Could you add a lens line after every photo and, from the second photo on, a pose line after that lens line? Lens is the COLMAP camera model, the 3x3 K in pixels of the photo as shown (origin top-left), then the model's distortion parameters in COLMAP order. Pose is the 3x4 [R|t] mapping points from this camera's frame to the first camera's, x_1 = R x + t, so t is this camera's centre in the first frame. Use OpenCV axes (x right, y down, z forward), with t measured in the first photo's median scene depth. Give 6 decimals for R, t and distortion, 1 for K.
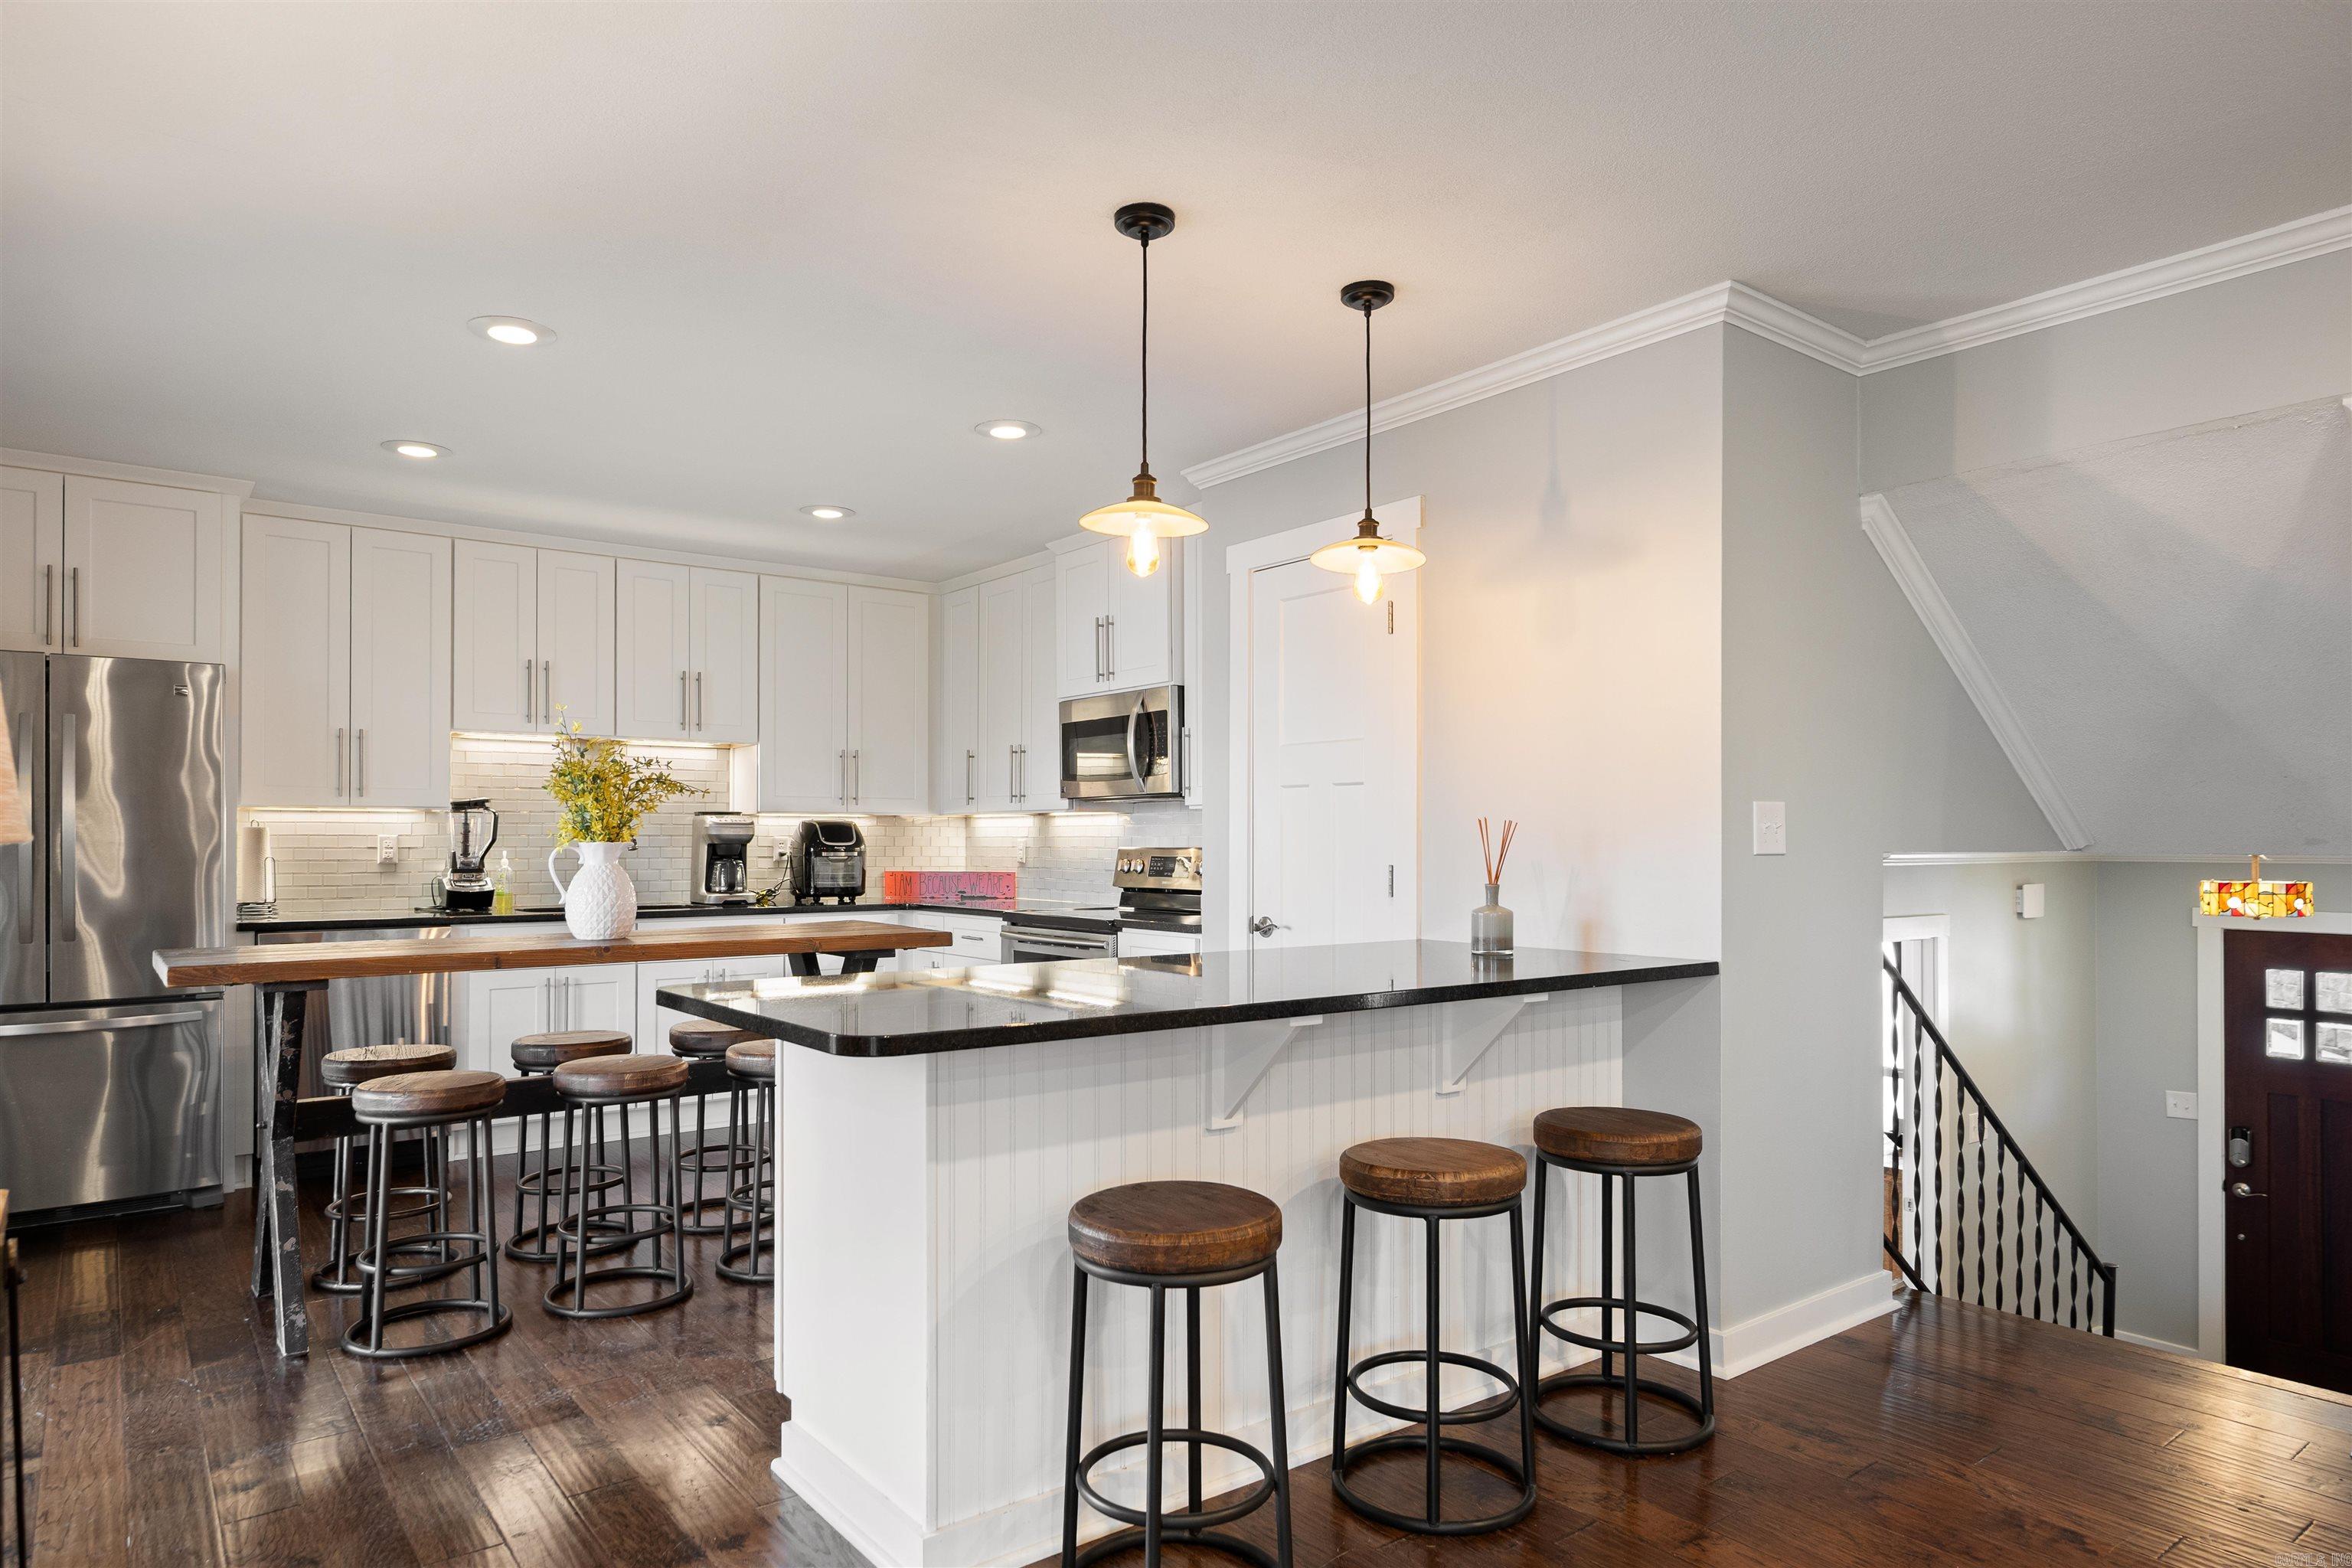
lens RADIAL K [[1387.1, 0, 1166.9], [0, 1387.1, 825.1], [0, 0, 1]] dist [-0.000283, 0.001857]
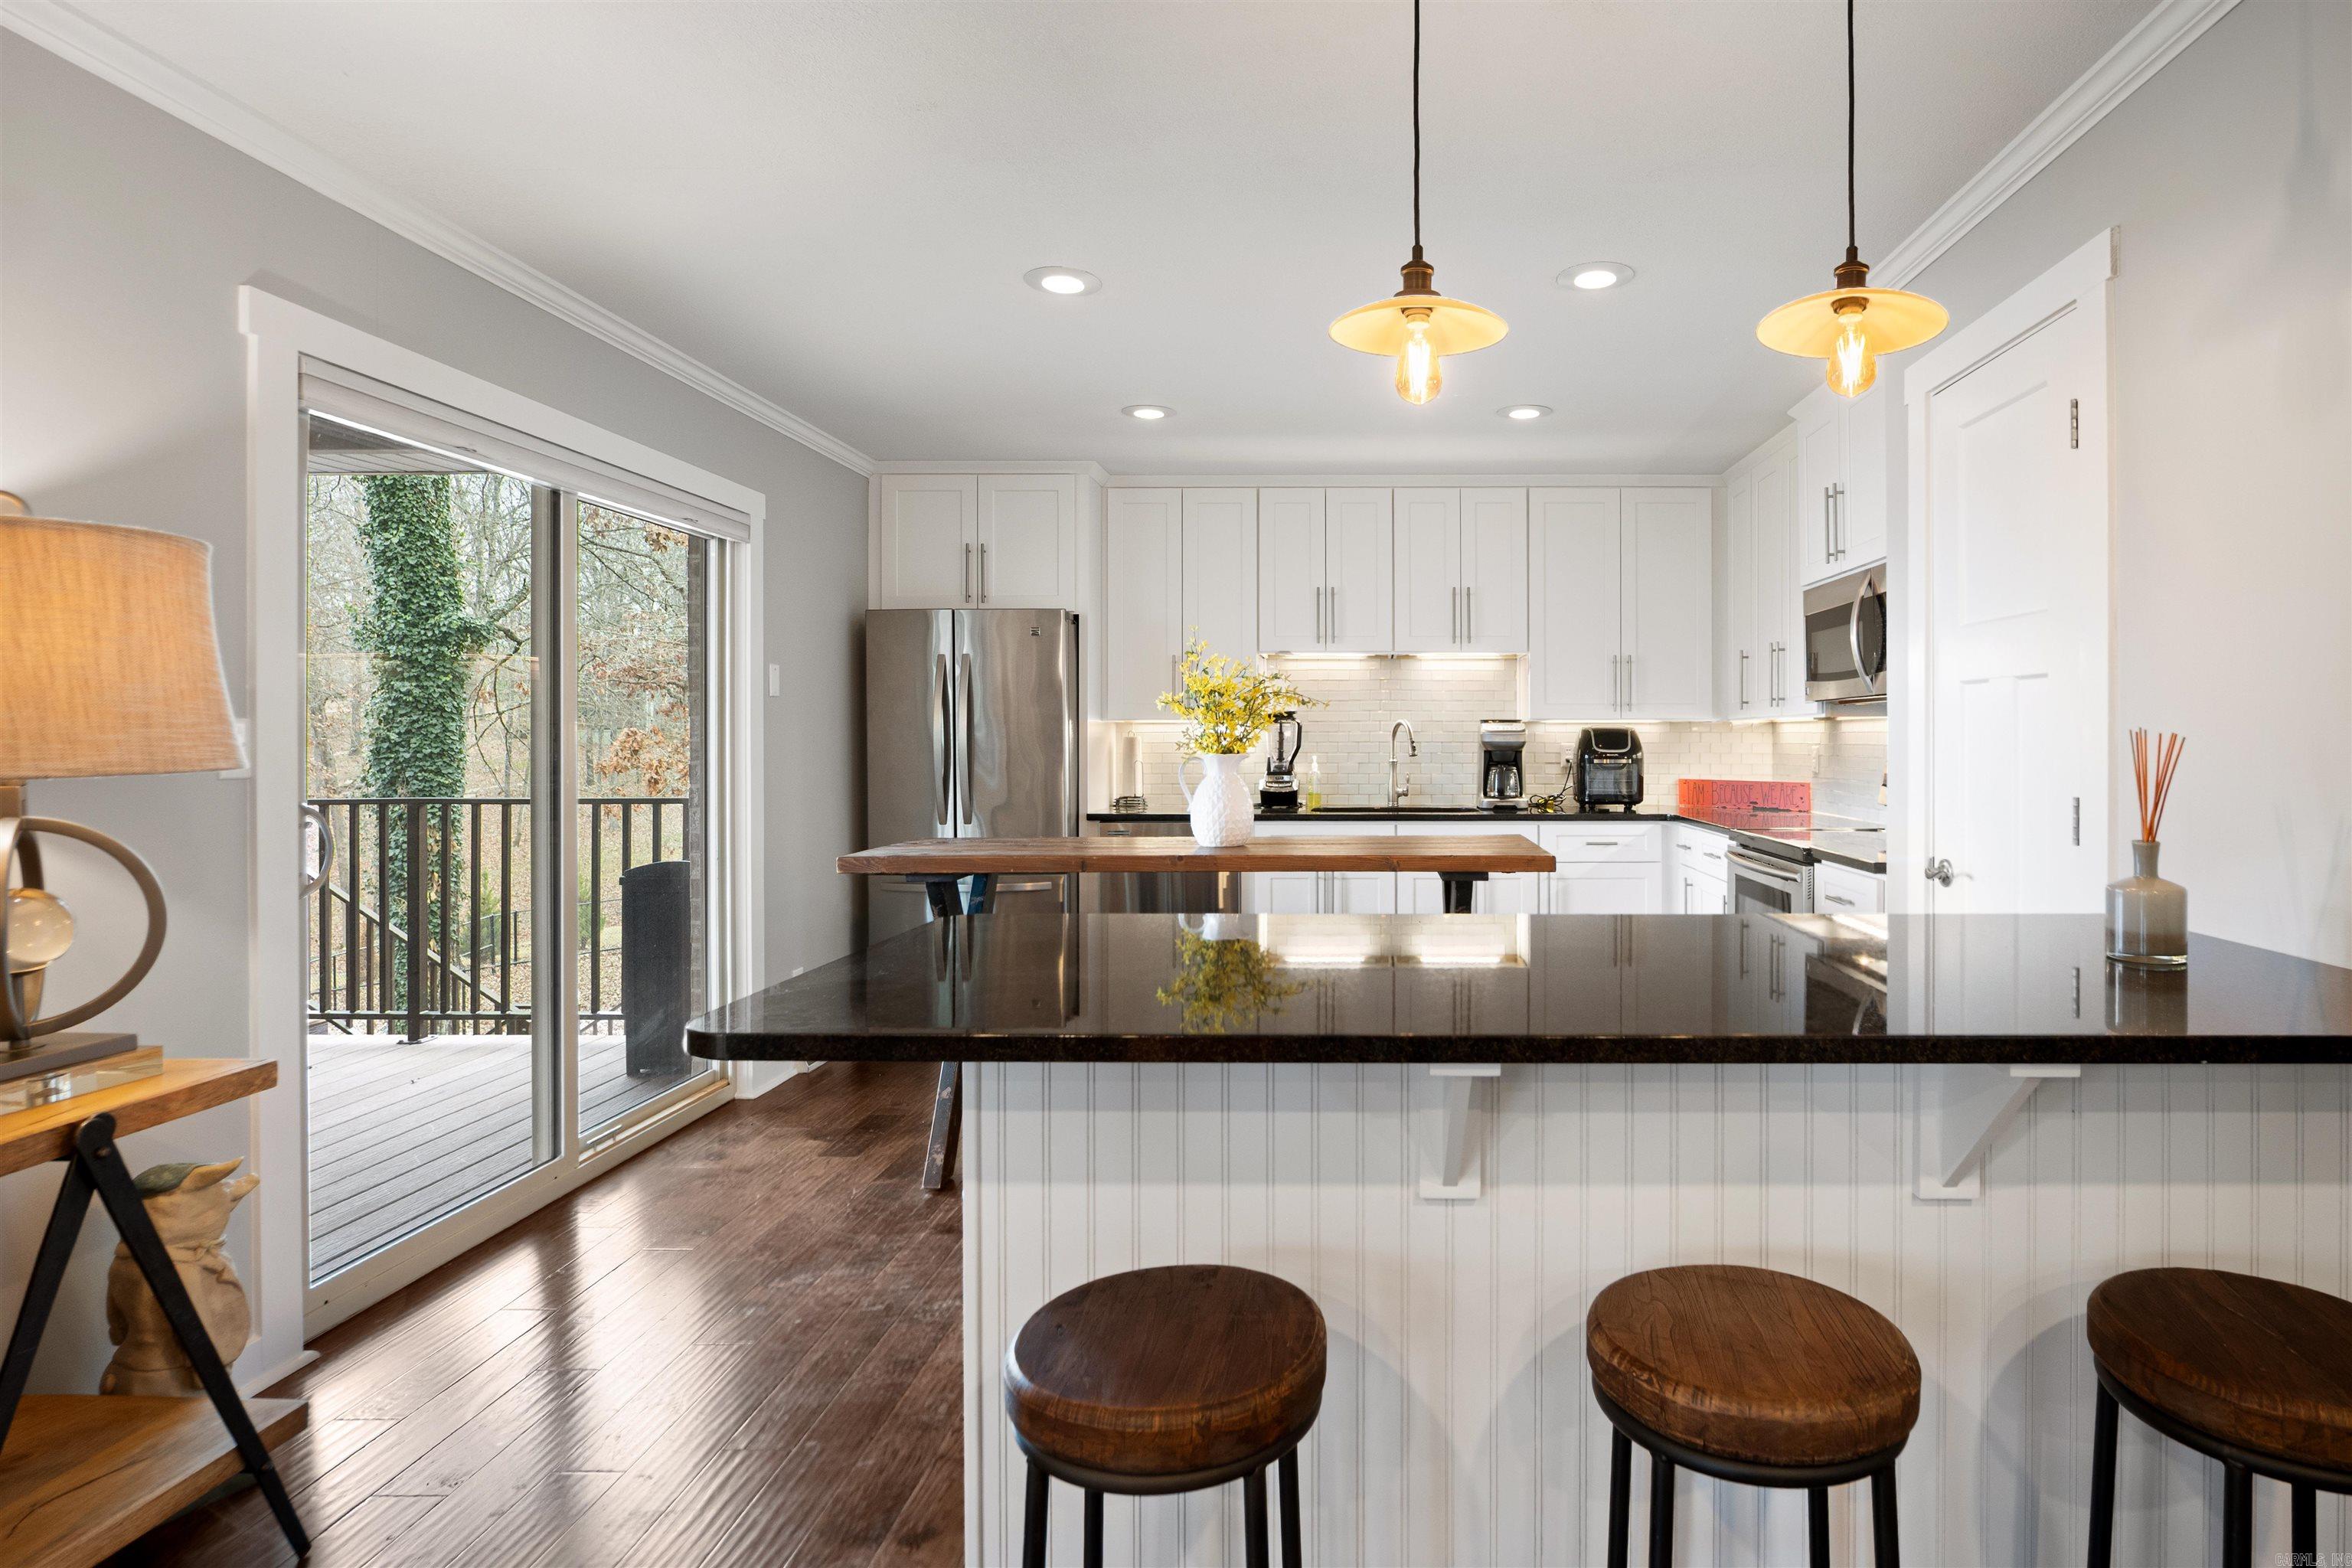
lens RADIAL K [[1224.3, 0, 1349.1], [0, 1224.3, 731.6], [0, 0, 1]] dist [-0.012558, 0.000256]
pose [[0.796902, -0.003358, -0.604099, 0.158643], [0.006212, 0.999977, 0.002637, -0.004299], [0.604076, -0.005854, 0.796905, 0.218254]]
